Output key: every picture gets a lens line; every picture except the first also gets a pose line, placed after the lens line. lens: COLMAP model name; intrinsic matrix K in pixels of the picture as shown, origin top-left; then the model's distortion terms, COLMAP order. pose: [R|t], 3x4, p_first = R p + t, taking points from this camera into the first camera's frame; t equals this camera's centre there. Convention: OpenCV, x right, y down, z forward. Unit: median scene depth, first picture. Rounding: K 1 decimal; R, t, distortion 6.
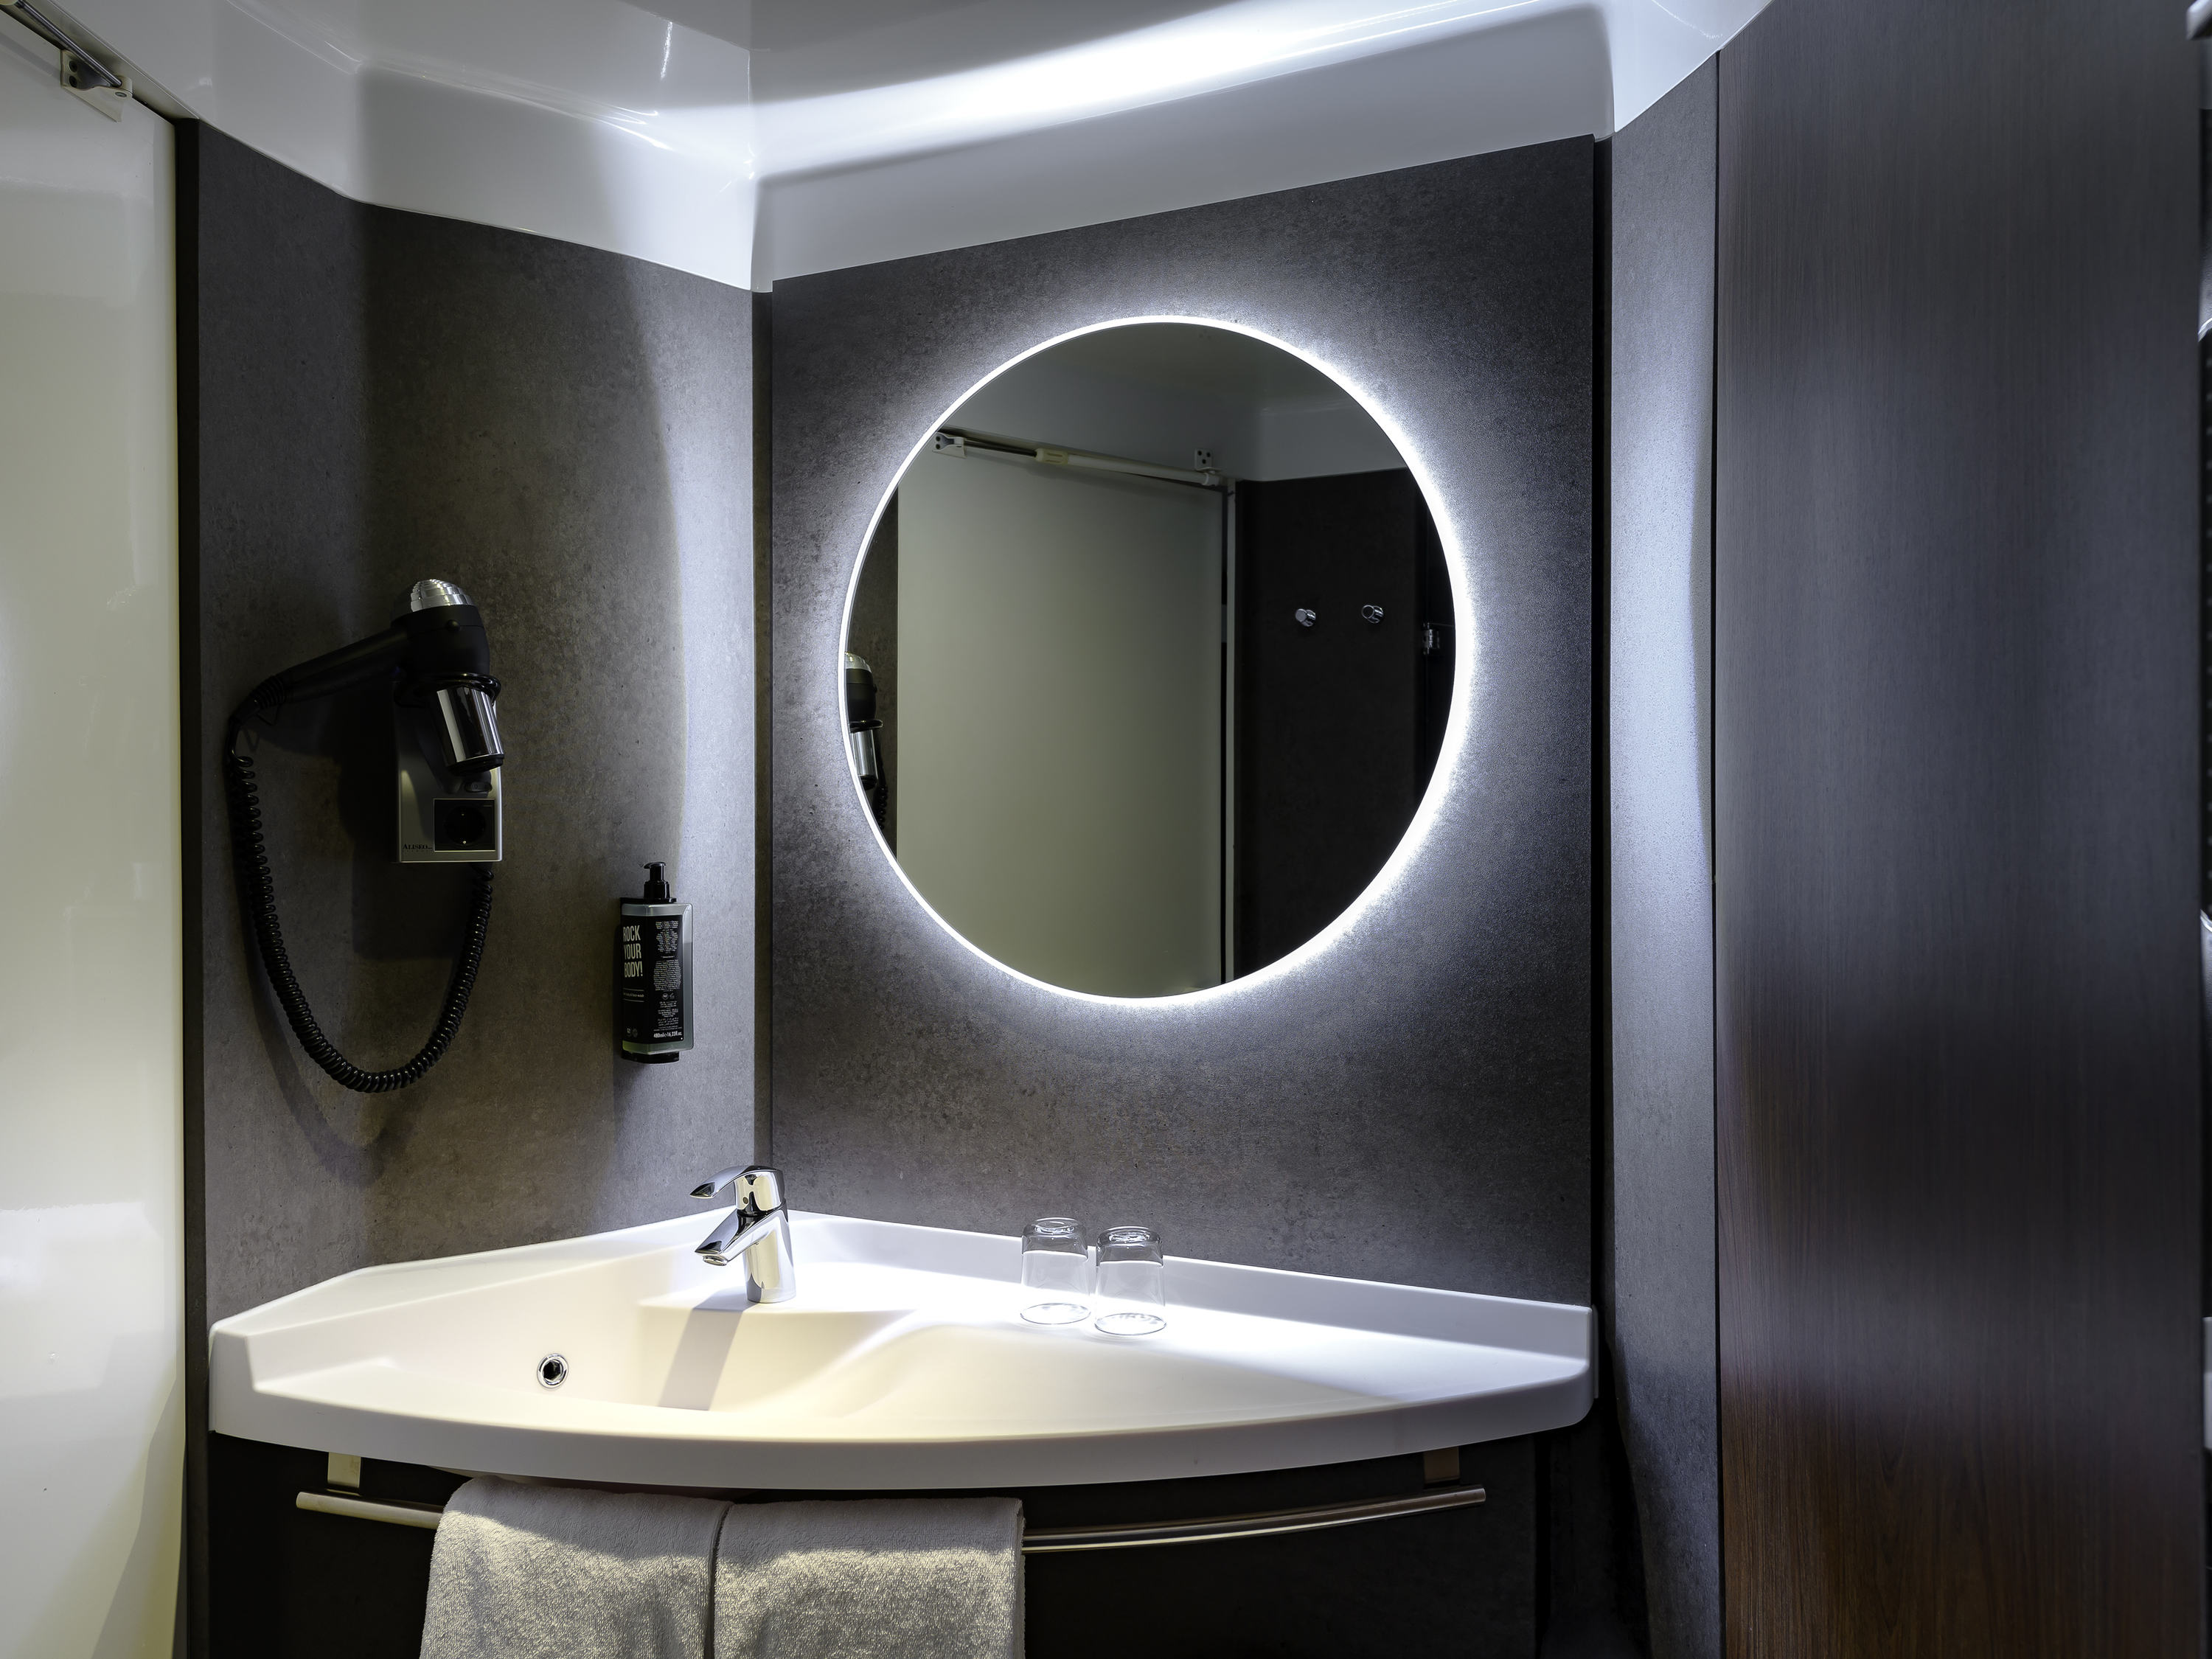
lens RADIAL K [[1616.8, 0, 1106.0], [0, 1616.8, 829.5], [0, 0, 1]] dist [0.006386, -0.005533]
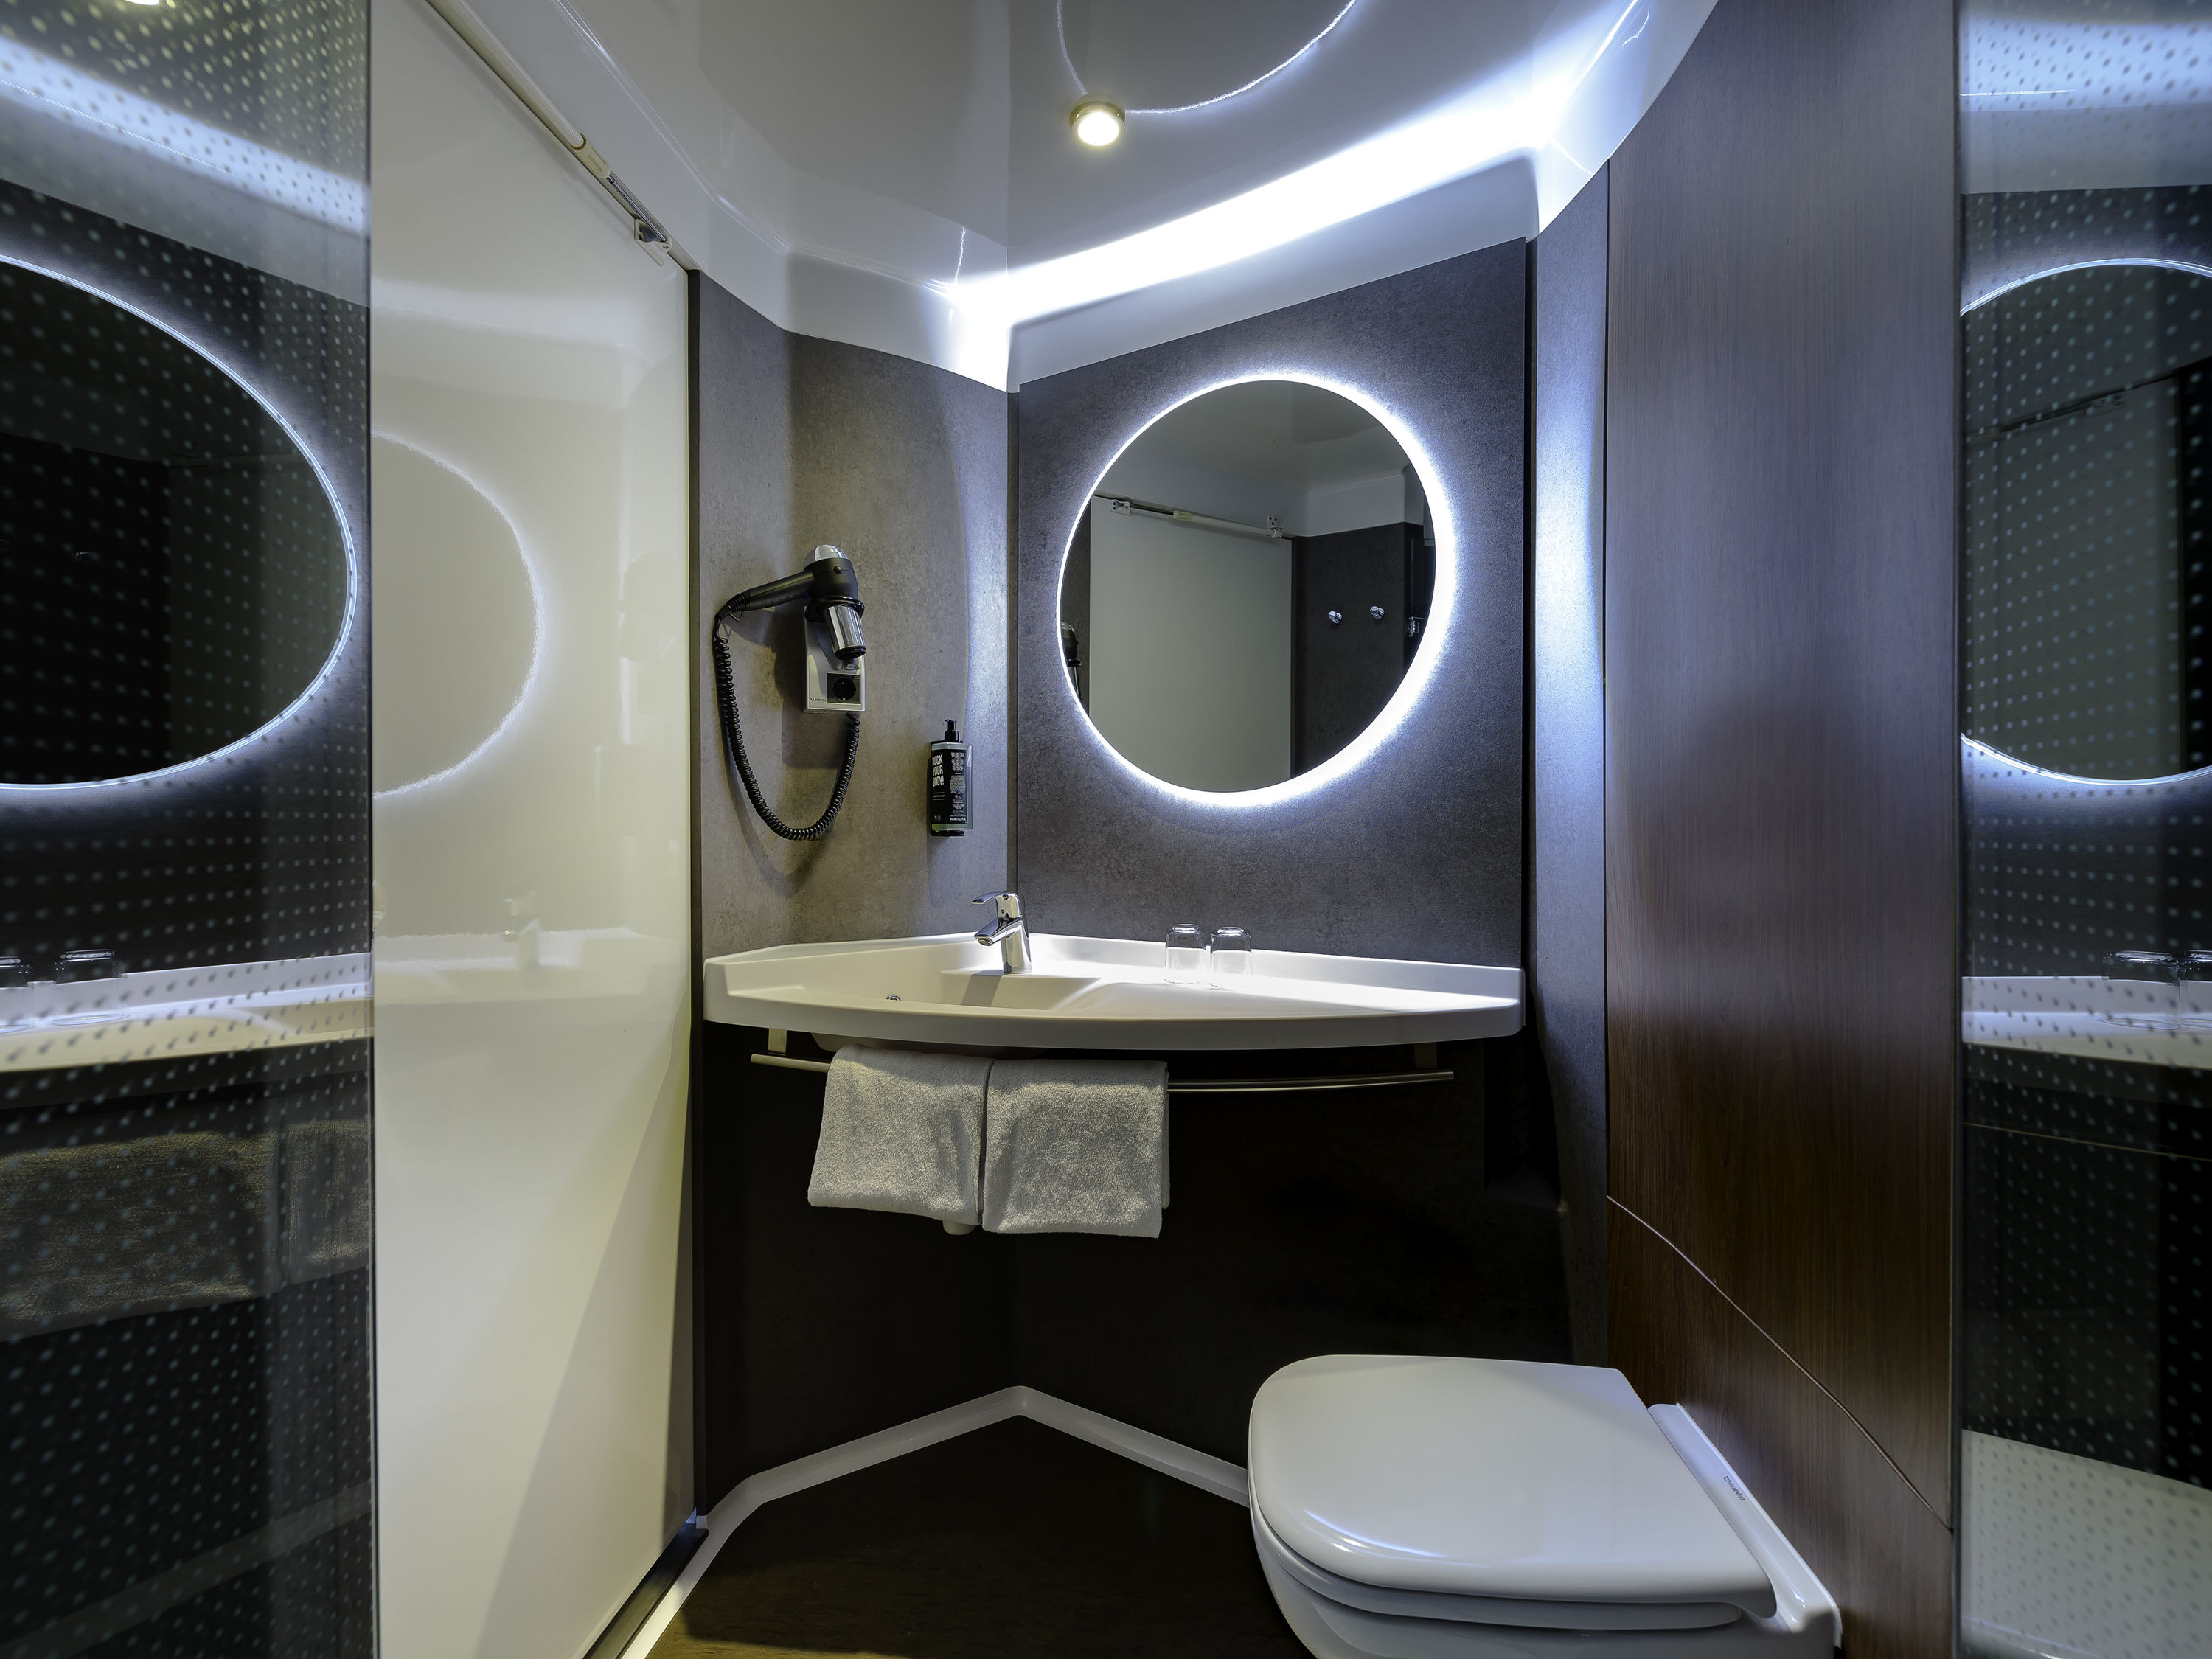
lens RADIAL K [[961.1, 0, 1106.0], [0, 961.1, 829.5], [0, 0, 1]] dist [-0.000779, -0.000135]
pose [[0.994587, 0.003385, -0.103855, -0.011000], [-0.003301, 0.999994, 0.000981, 0.149110], [0.103857, -0.000633, 0.994592, 0.007773]]
